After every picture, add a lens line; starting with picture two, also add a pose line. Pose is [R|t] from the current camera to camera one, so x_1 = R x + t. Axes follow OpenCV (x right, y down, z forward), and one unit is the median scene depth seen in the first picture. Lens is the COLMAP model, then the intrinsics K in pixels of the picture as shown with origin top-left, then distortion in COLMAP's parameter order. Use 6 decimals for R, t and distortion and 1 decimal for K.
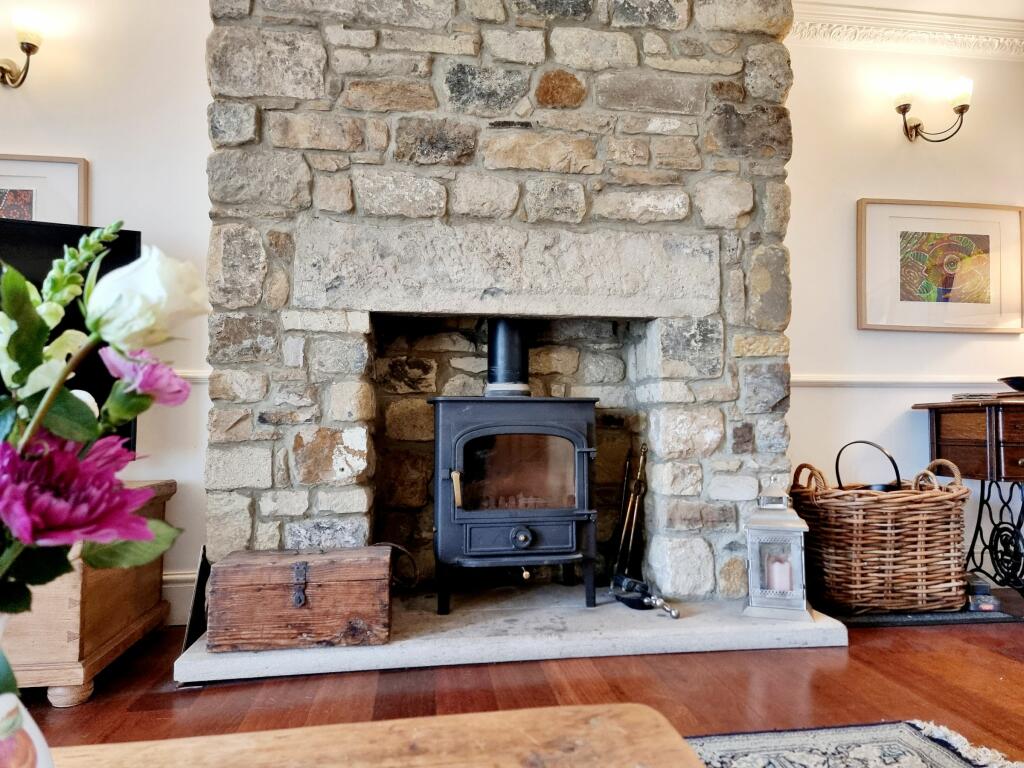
lens RADIAL K [[721.0, 0, 519.7], [0, 721.0, 383.1], [0, 0, 1]] dist [0.068278, -0.012618]
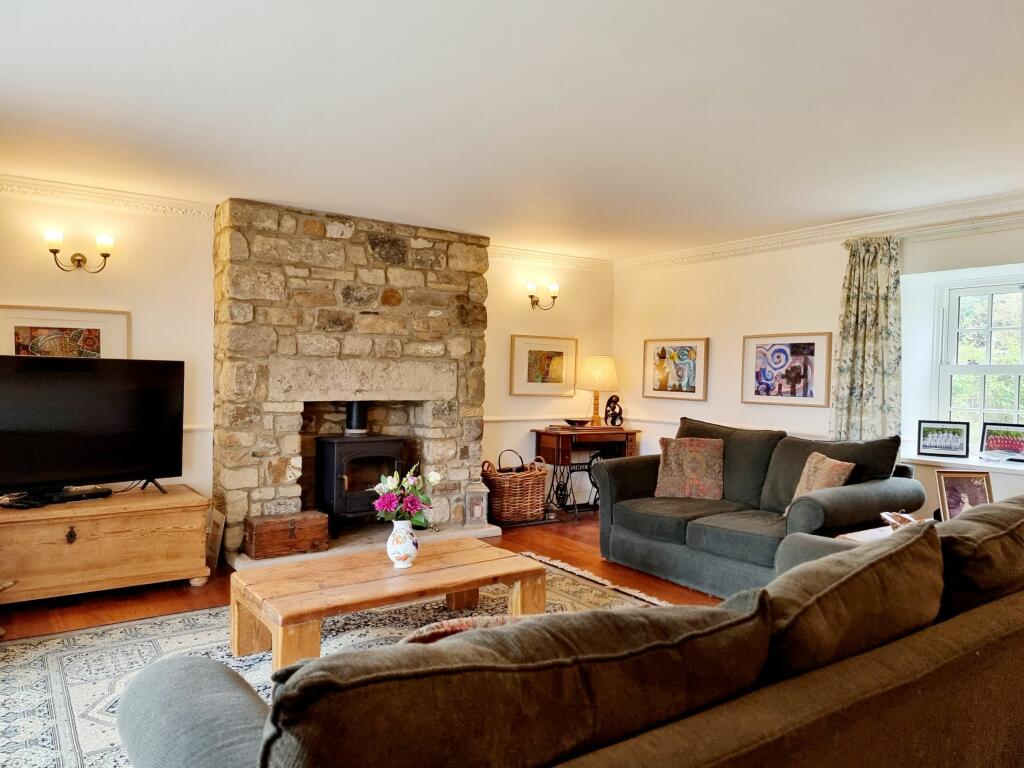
lens RADIAL K [[721.0, 0, 515.6], [0, 721.0, 389.1], [0, 0, 1]] dist [0.068278, -0.012618]
pose [[0.899208, 0.006768, 0.437468, -0.552414], [-0.038225, 0.997272, 0.063141, -0.280030], [-0.435848, -0.073499, 0.897014, -1.113702]]
